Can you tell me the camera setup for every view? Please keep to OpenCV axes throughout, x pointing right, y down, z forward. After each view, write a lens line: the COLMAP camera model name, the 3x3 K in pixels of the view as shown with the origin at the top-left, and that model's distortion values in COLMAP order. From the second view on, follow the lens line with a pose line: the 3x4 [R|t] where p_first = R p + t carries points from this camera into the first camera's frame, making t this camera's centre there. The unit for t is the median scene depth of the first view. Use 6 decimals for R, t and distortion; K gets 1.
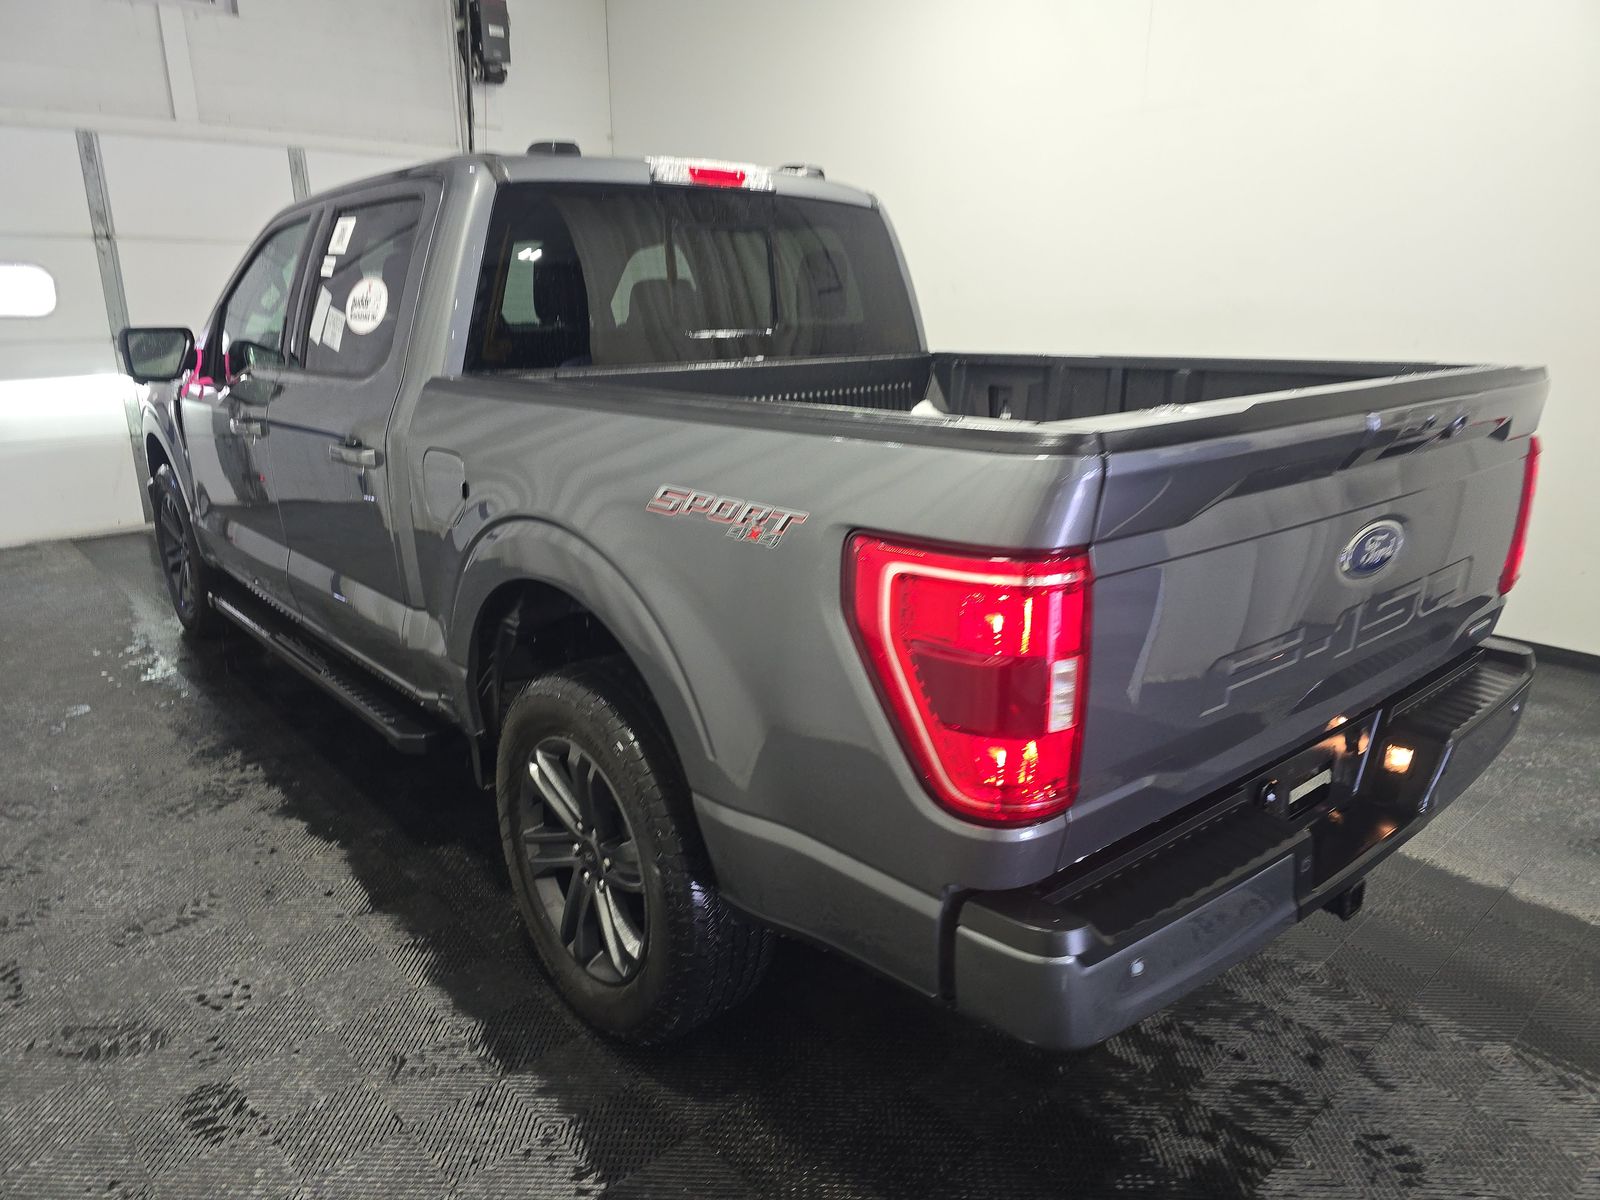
lens RADIAL K [[1076.7, 0, 805.6], [0, 1076.7, 598.8], [0, 0, 1]] dist [0.004090, 0.003100]
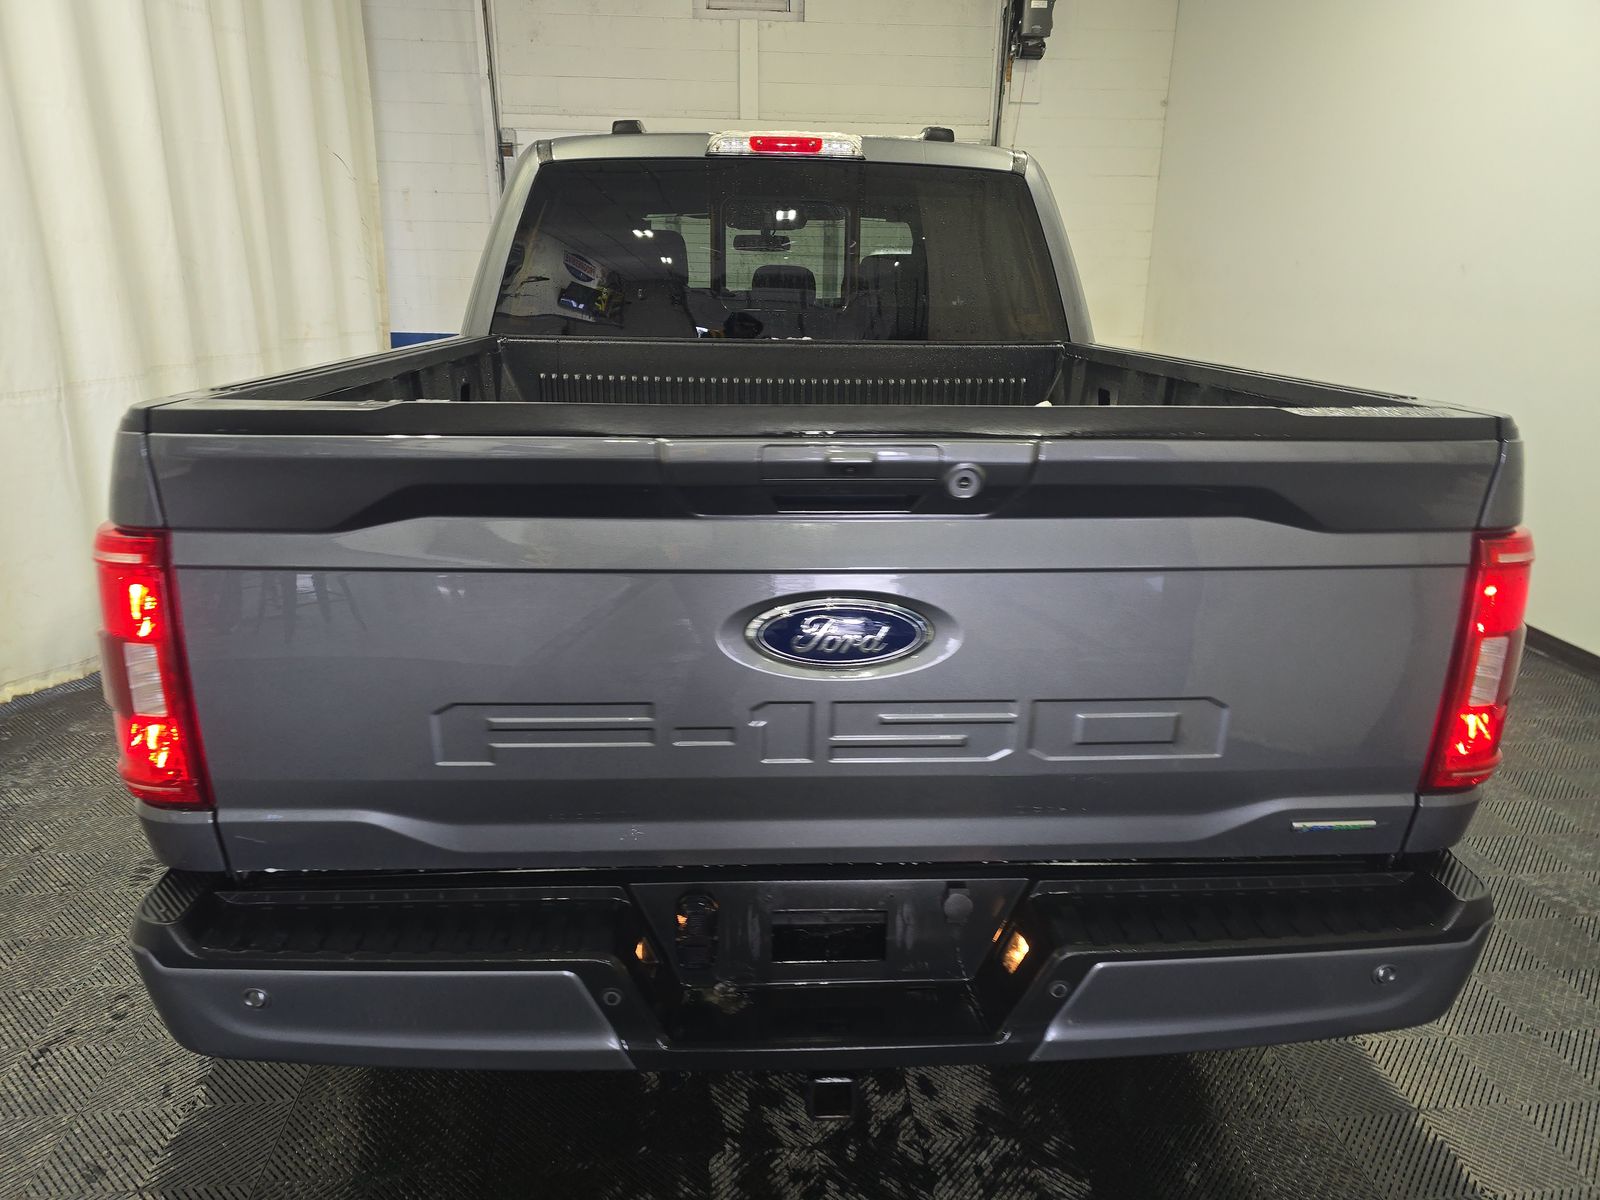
lens RADIAL K [[1076.7, 0, 805.6], [0, 1076.7, 598.8], [0, 0, 1]] dist [0.004090, 0.003100]
pose [[0.789568, 0.196018, -0.581514, 0.552552], [-0.185676, 0.979505, 0.078067, -0.072282], [0.584899, 0.046333, 0.809782, 0.245084]]
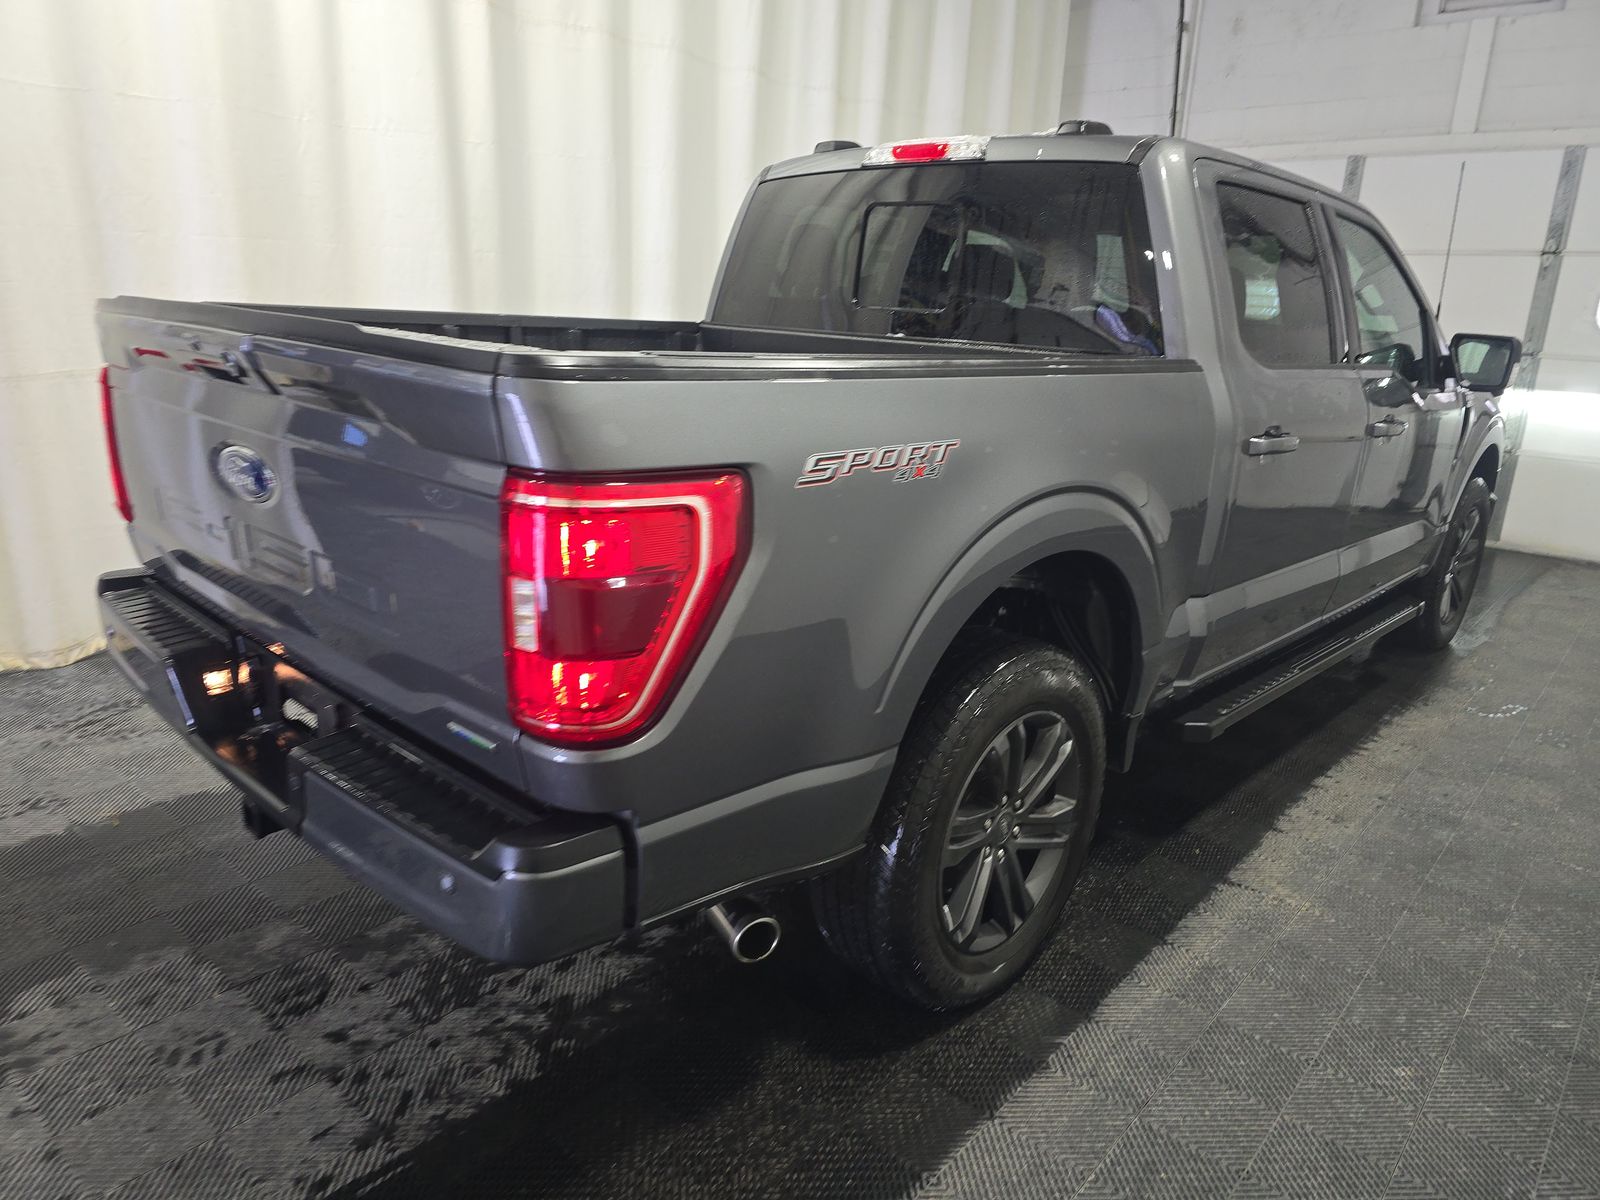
lens RADIAL K [[1076.7, 0, 805.6], [0, 1076.7, 598.8], [0, 0, 1]] dist [0.004090, 0.003100]
pose [[0.105336, 0.280481, -0.954062, 0.955064], [-0.311436, 0.920441, 0.236211, -0.206662], [0.944411, 0.272248, 0.184307, 0.804435]]
